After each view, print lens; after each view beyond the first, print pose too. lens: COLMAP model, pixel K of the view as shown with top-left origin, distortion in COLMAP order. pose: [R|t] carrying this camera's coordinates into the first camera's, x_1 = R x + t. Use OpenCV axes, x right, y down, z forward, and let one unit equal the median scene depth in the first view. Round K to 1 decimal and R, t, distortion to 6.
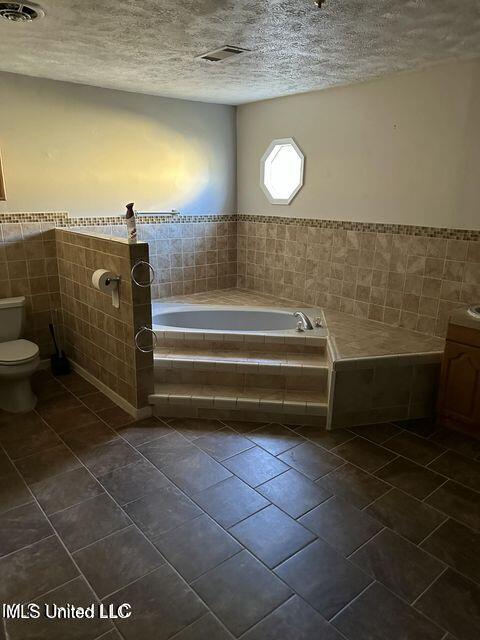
lens RADIAL K [[455.6, 0, 240.0], [0, 455.6, 320.0], [0, 0, 1]] dist [0.173643, -0.278660]
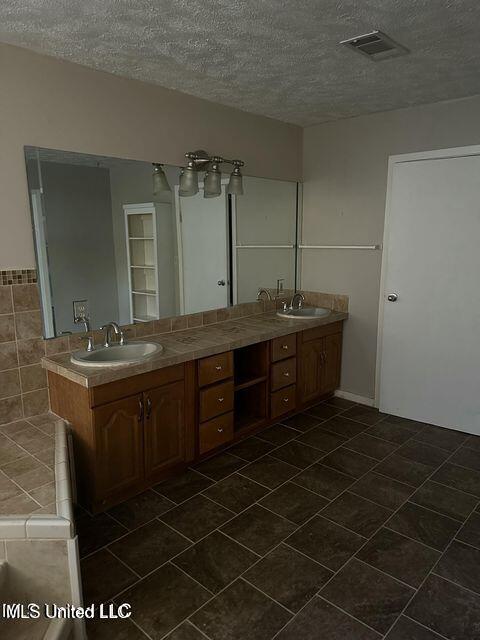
lens RADIAL K [[455.6, 0, 240.0], [0, 455.6, 320.0], [0, 0, 1]] dist [0.173643, -0.278660]
pose [[-0.134928, -0.202456, 0.969951, -0.300905], [0.260096, 0.937339, 0.231831, -0.203365], [-0.956109, 0.283561, -0.073815, 0.758866]]
